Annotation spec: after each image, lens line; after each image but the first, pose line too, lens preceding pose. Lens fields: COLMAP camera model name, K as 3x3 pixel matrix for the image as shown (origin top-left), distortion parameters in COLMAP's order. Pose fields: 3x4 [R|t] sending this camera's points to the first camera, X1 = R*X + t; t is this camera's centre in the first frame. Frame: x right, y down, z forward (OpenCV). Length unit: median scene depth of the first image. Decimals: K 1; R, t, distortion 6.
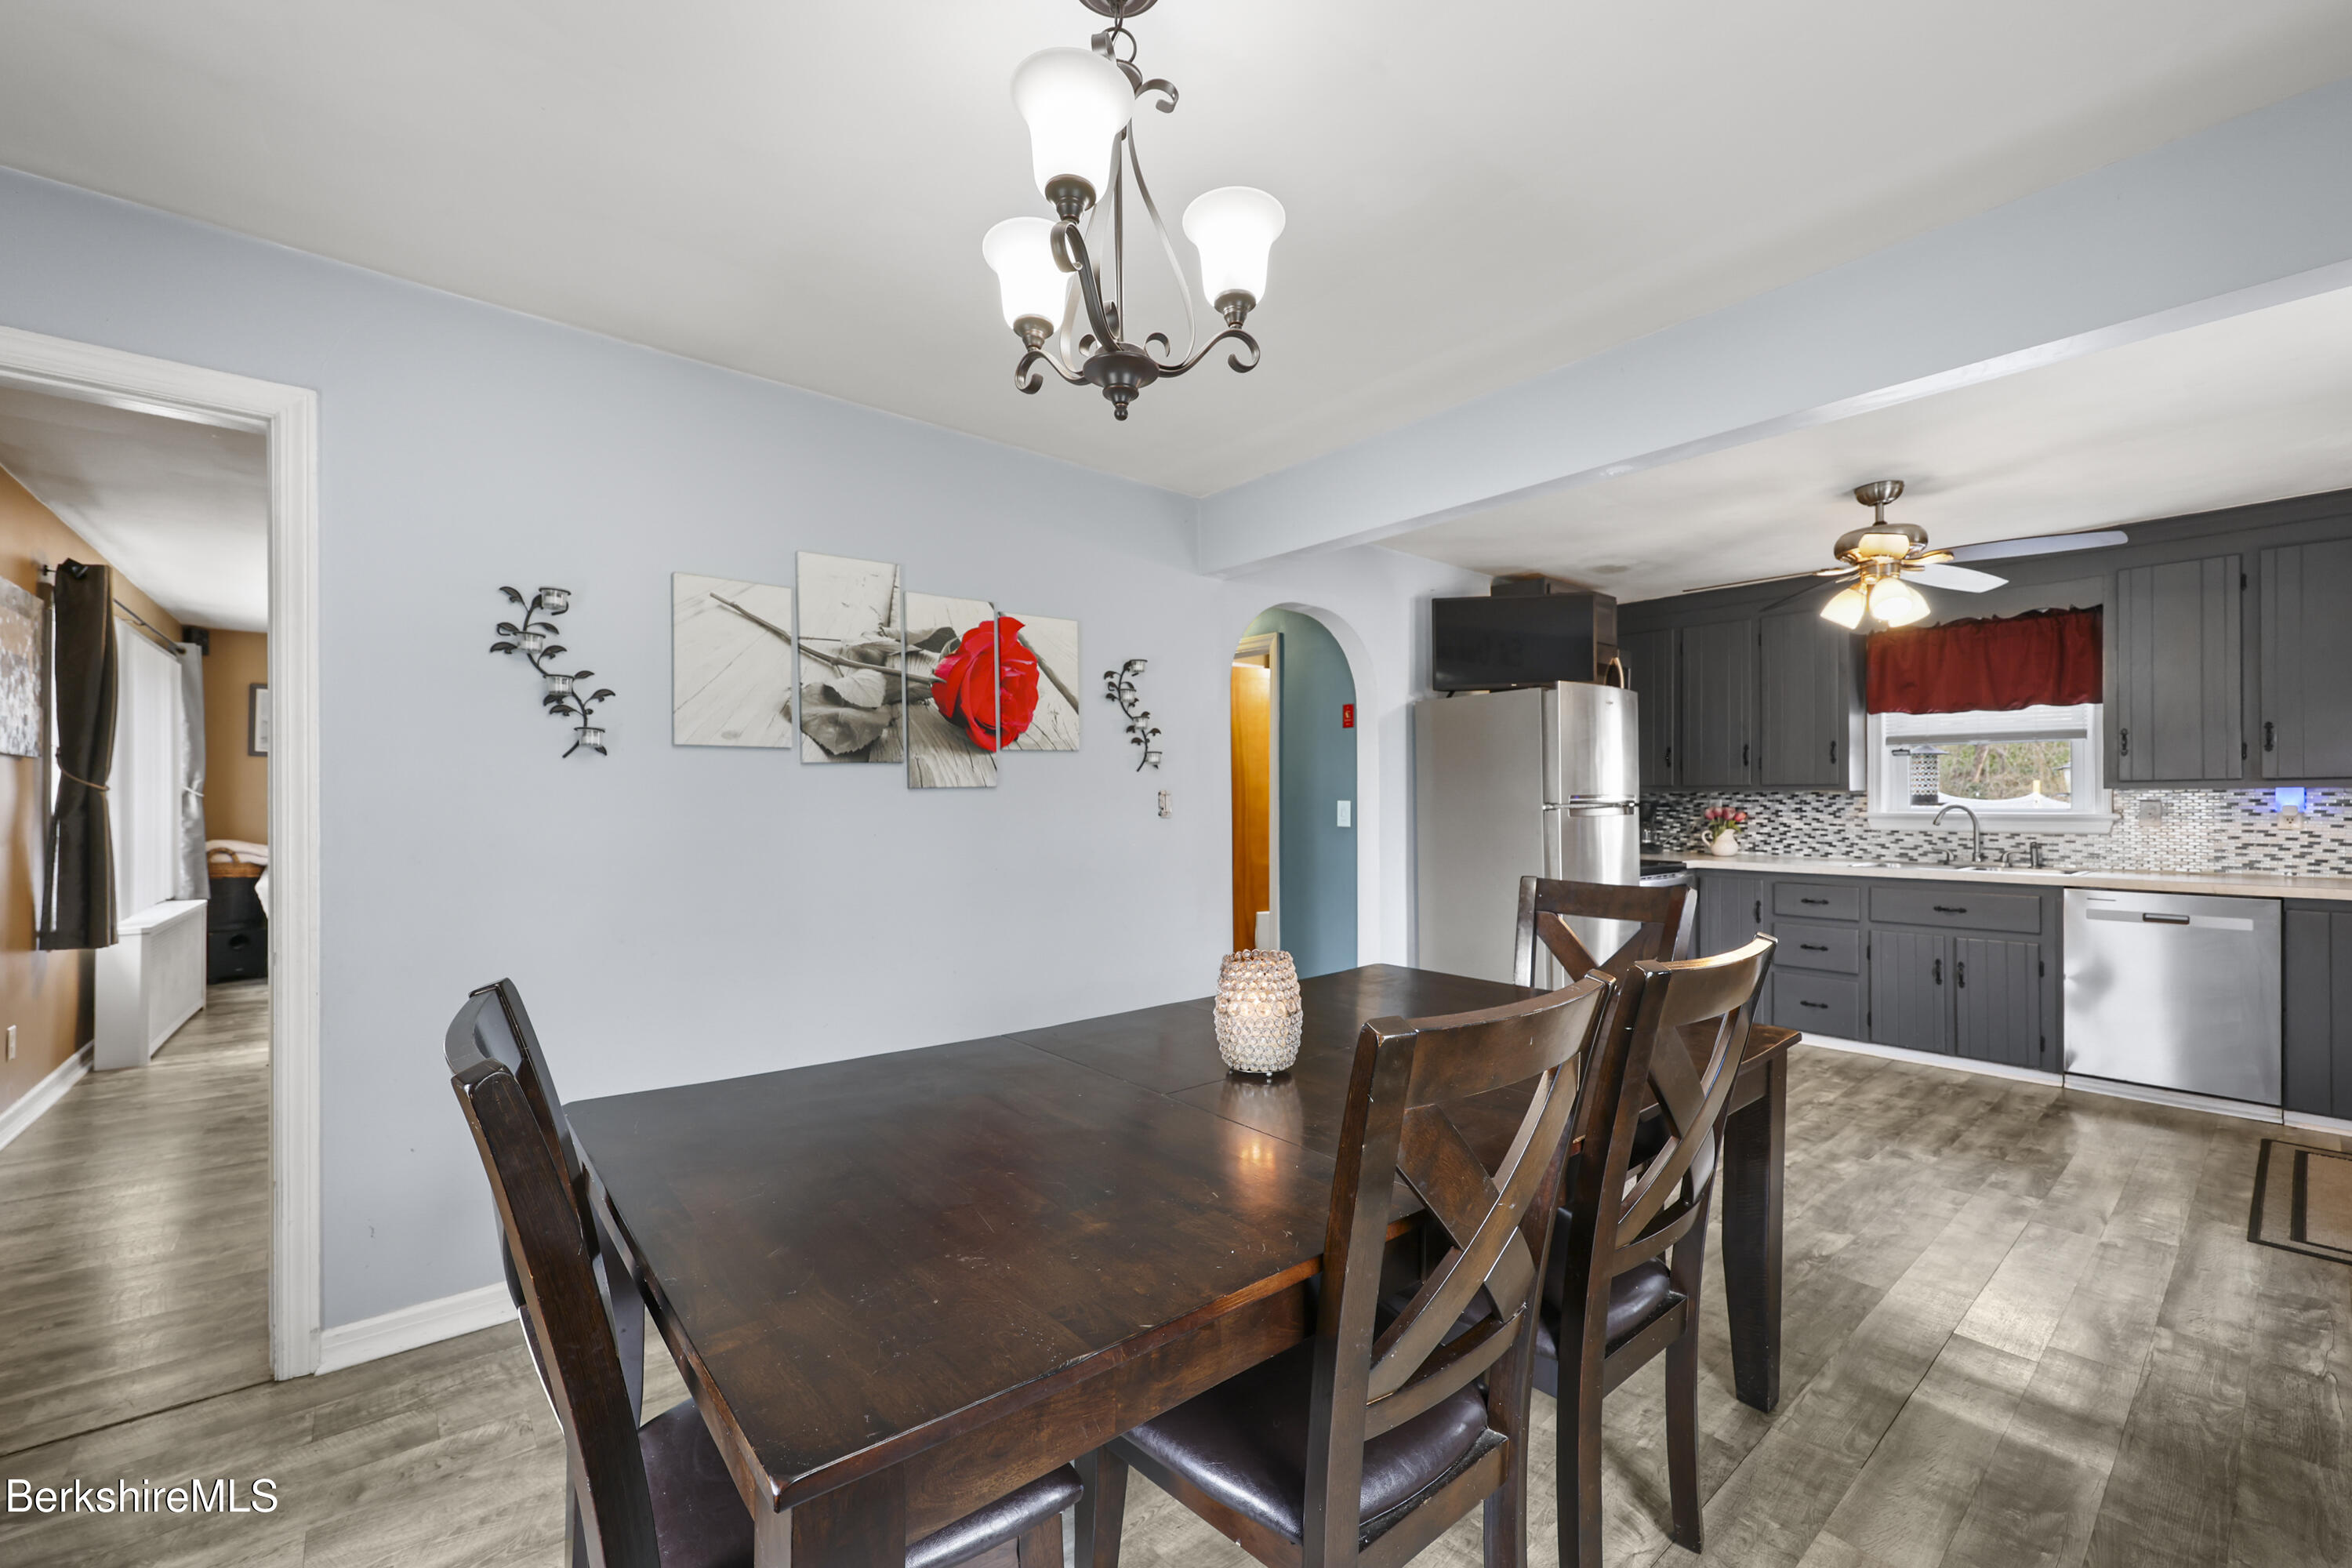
lens RADIAL K [[959.8, 0, 1168.7], [0, 959.8, 798.7], [0, 0, 1]] dist [0.003296, -0.001093]
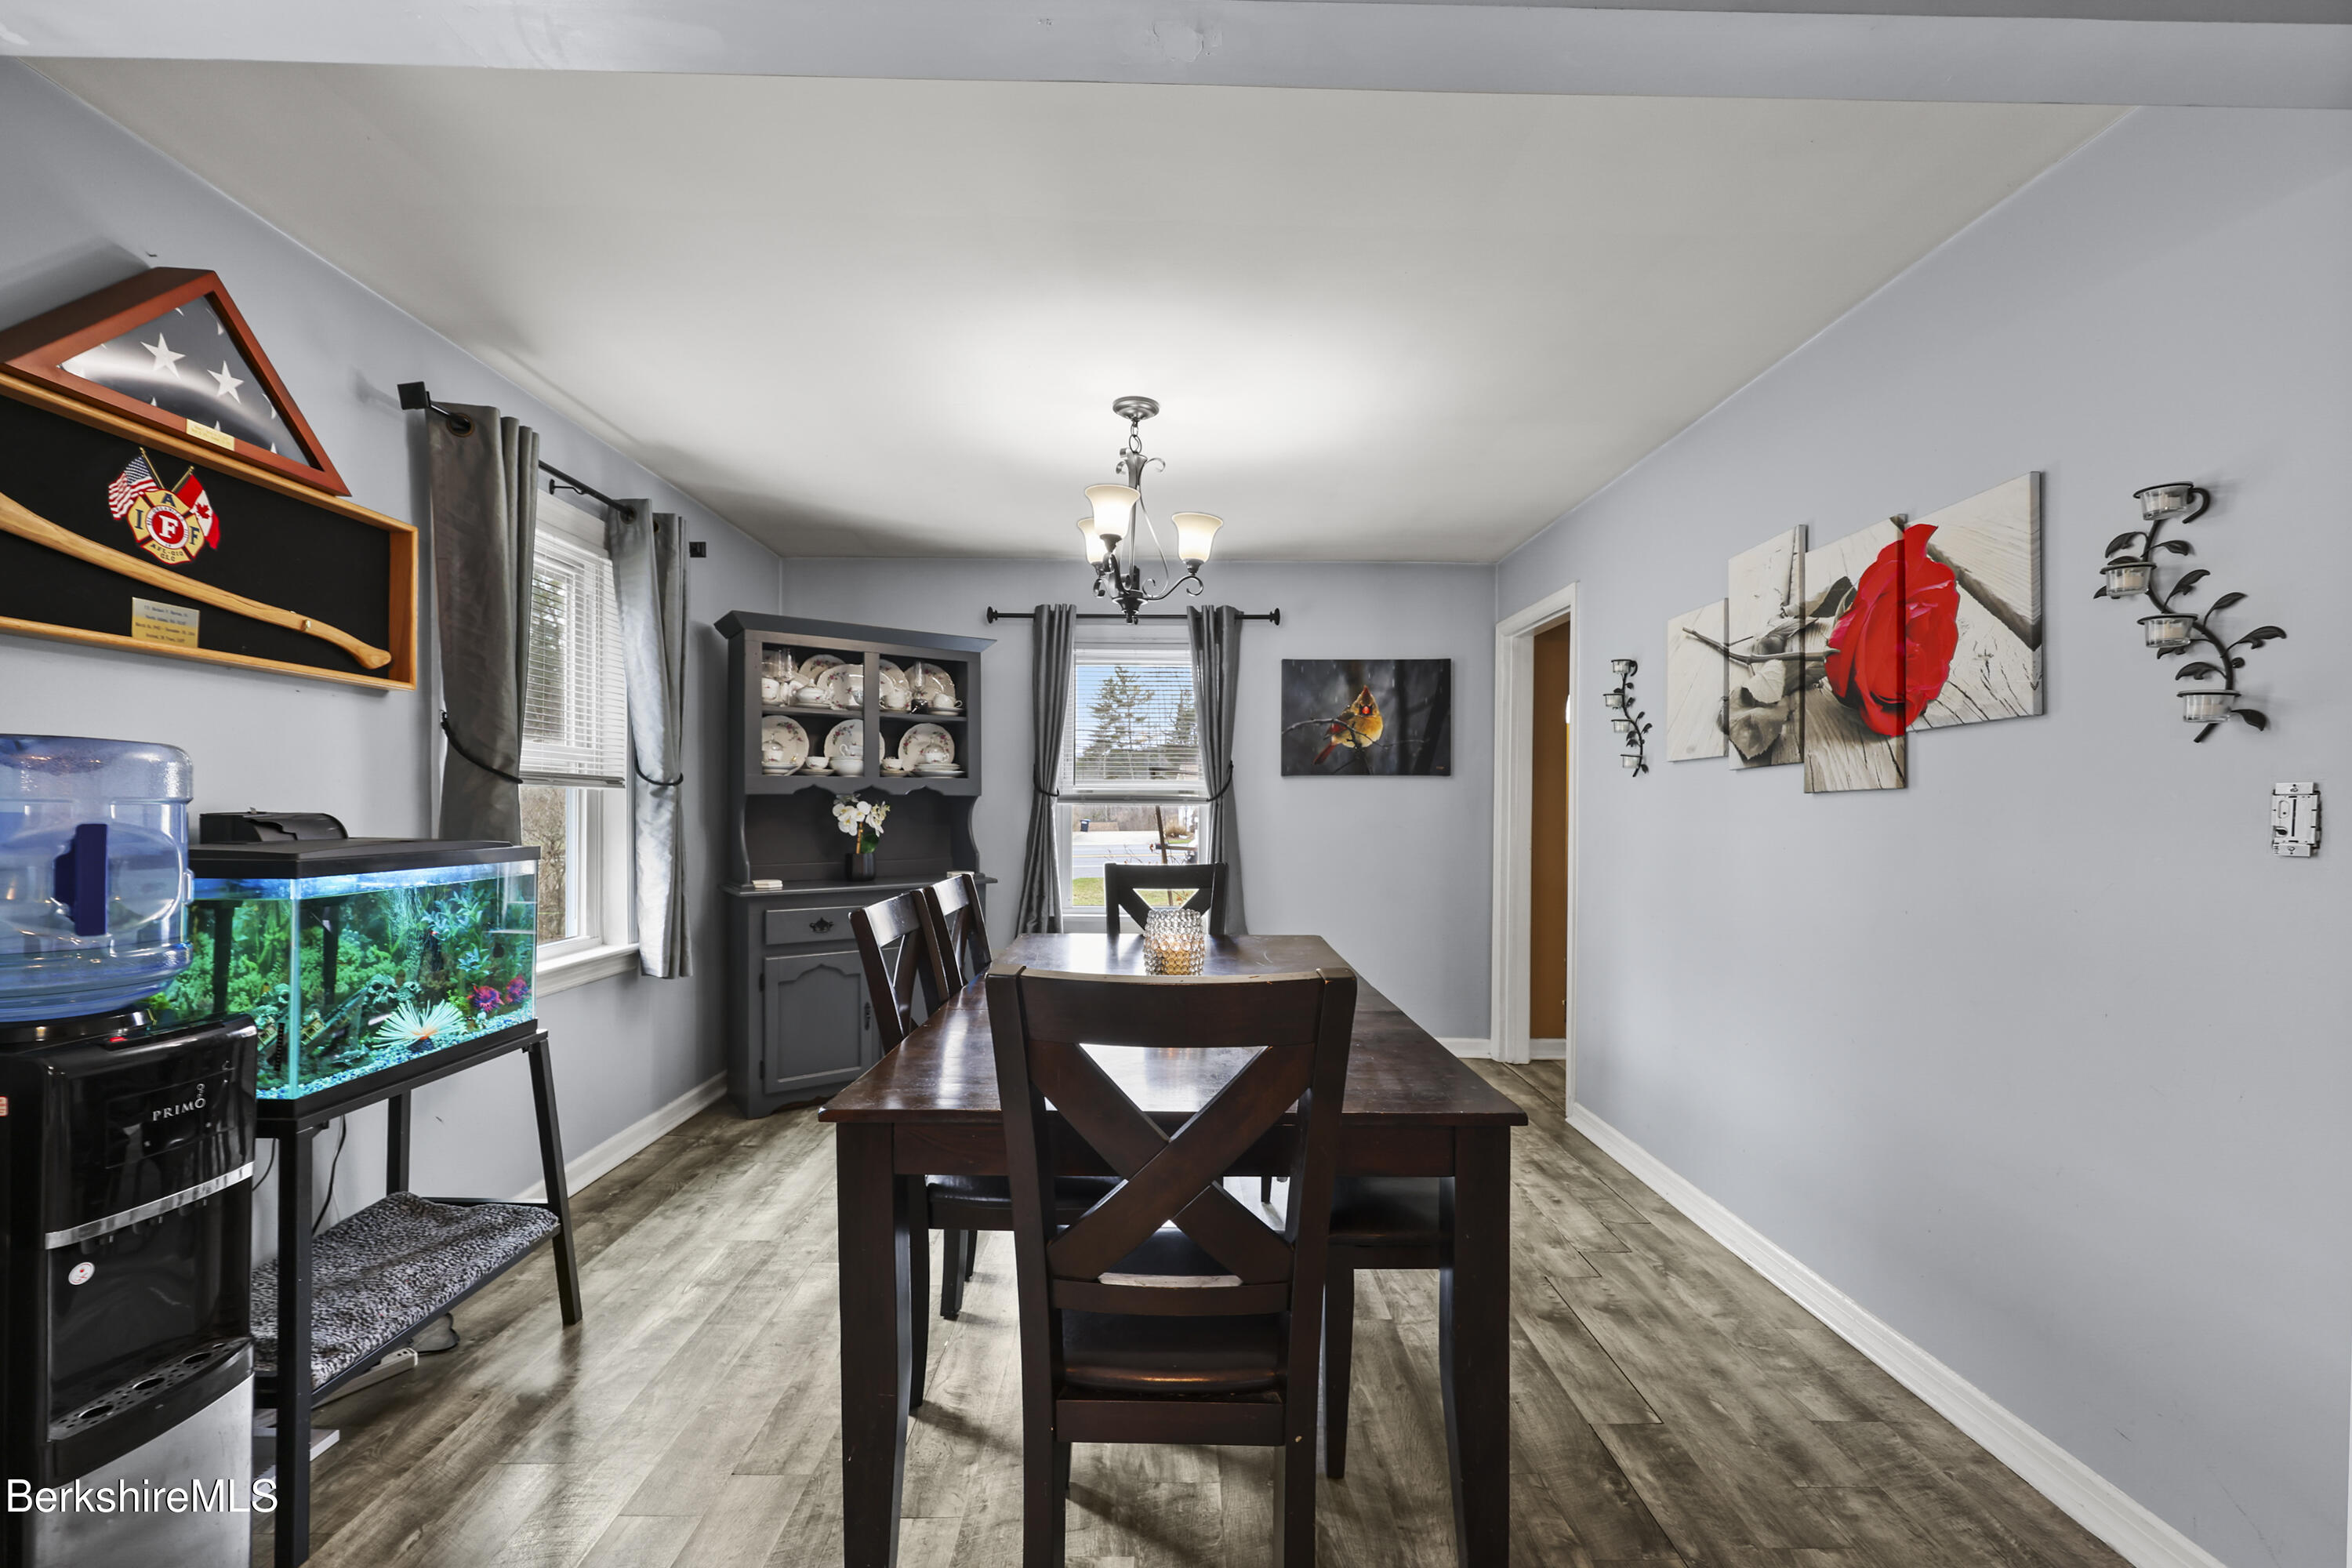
lens RADIAL K [[959.8, 0, 1189.0], [0, 959.8, 810.0], [0, 0, 1]] dist [0.003296, -0.001093]
pose [[-0.612962, -0.001899, -0.790110, 0.684989], [-0.005218, 0.999985, 0.001644, 0.004444], [0.790095, 0.005130, -0.612963, 1.071702]]
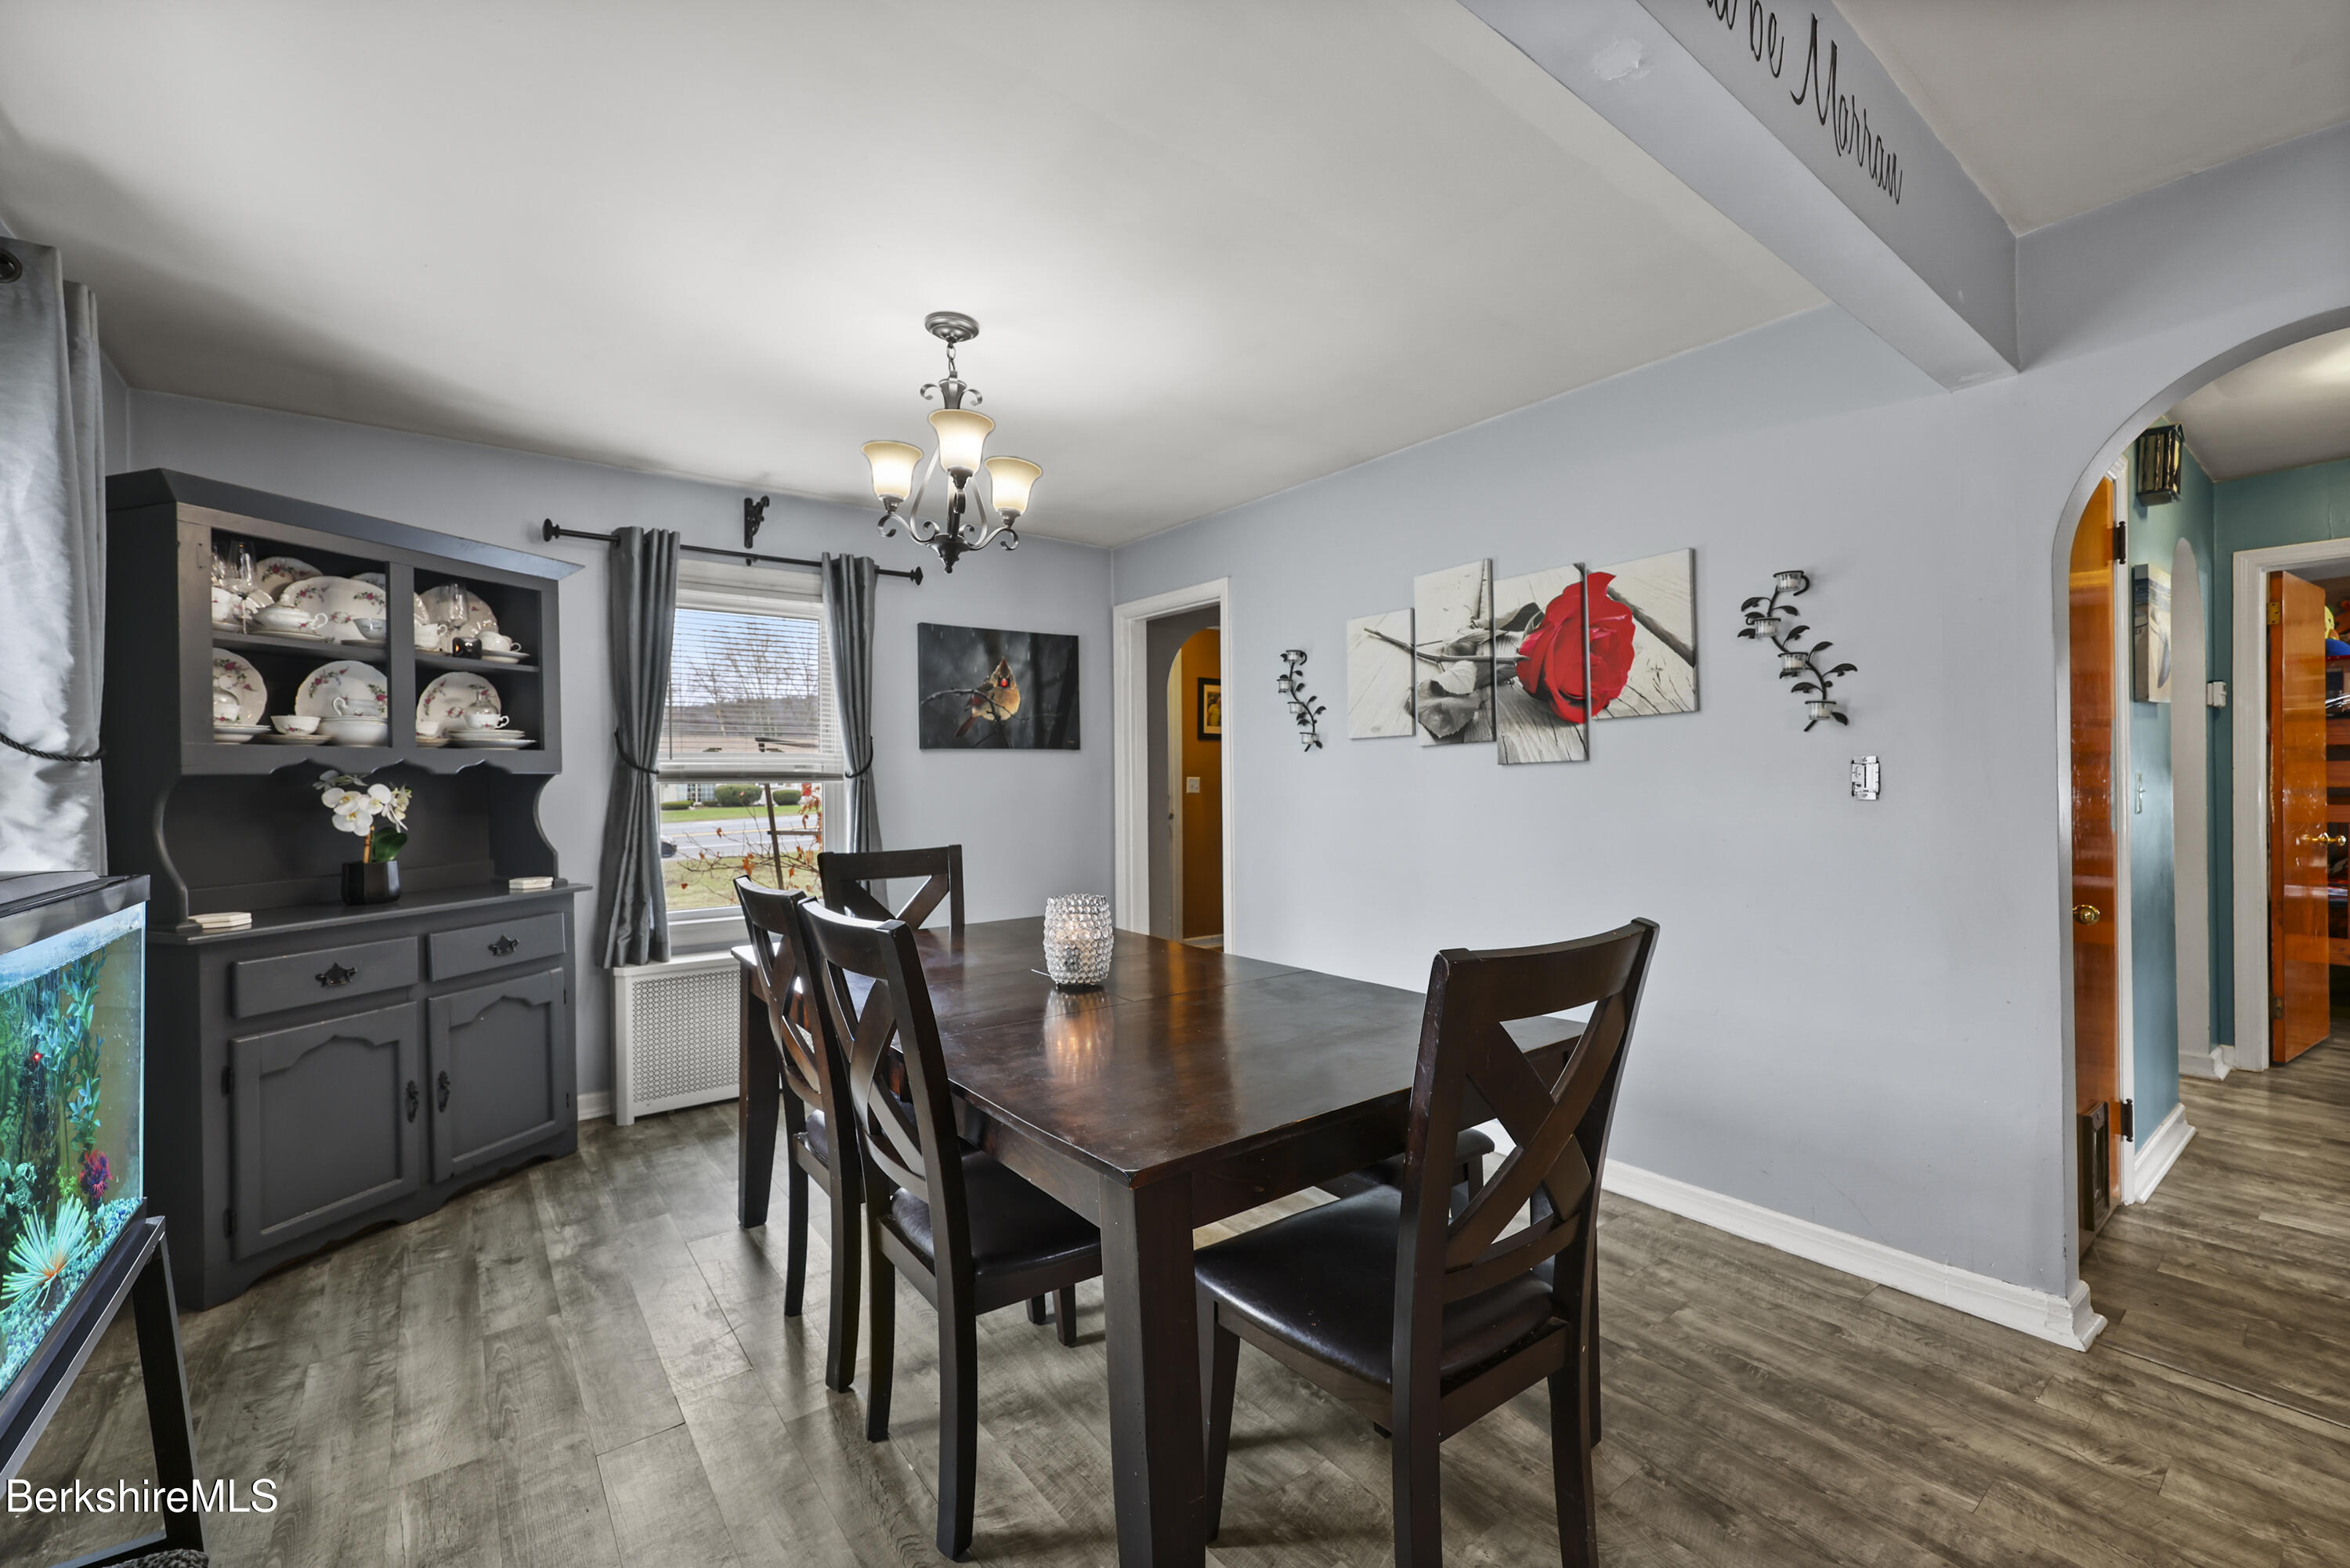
lens RADIAL K [[958.9, 0, 1197.1], [0, 958.9, 782.1], [0, 0, 1]] dist [0.003296, -0.001093]
pose [[-0.017276, 0.002600, -0.999847, 0.789853], [0.011878, 0.999927, 0.002395, 0.001941], [0.999780, -0.011835, -0.017305, 0.674816]]
